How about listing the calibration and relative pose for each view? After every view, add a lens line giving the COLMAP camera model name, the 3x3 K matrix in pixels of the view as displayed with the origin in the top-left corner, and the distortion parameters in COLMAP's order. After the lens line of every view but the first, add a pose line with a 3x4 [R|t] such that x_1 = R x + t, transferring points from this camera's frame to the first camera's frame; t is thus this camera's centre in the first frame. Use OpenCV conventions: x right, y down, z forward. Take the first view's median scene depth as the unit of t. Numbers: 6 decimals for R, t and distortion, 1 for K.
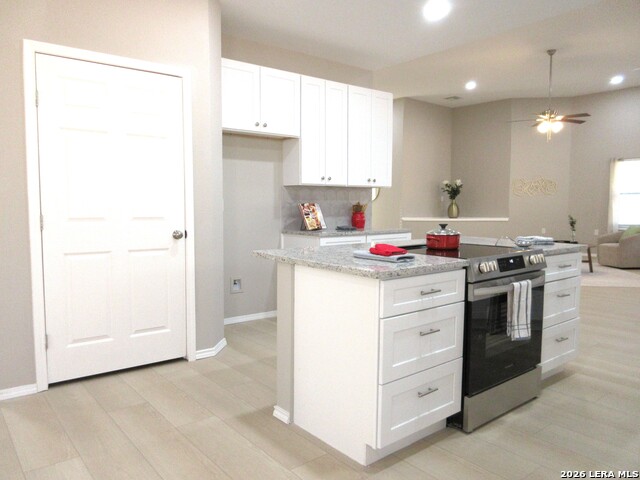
lens RADIAL K [[476.9, 0, 320.0], [0, 476.9, 240.0], [0, 0, 1]] dist [0.001134, 0.002065]
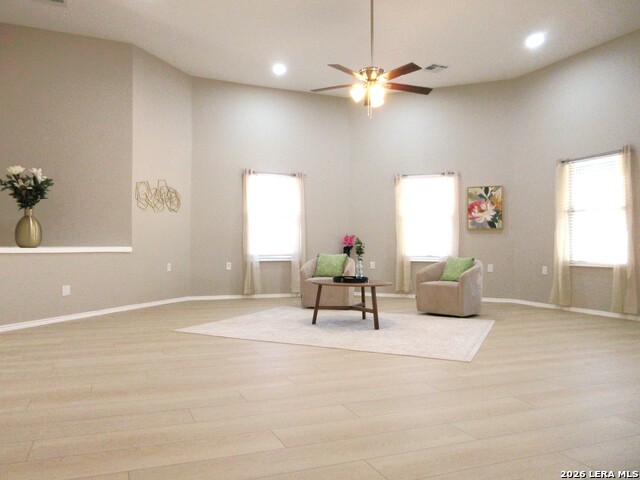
lens RADIAL K [[476.9, 0, 320.0], [0, 476.9, 240.0], [0, 0, 1]] dist [0.001134, 0.002065]
pose [[0.365415, 0.012564, 0.930760, -0.062310], [0.048864, 0.998271, -0.032659, -0.024115], [-0.929561, 0.057415, 0.364170, 0.571493]]
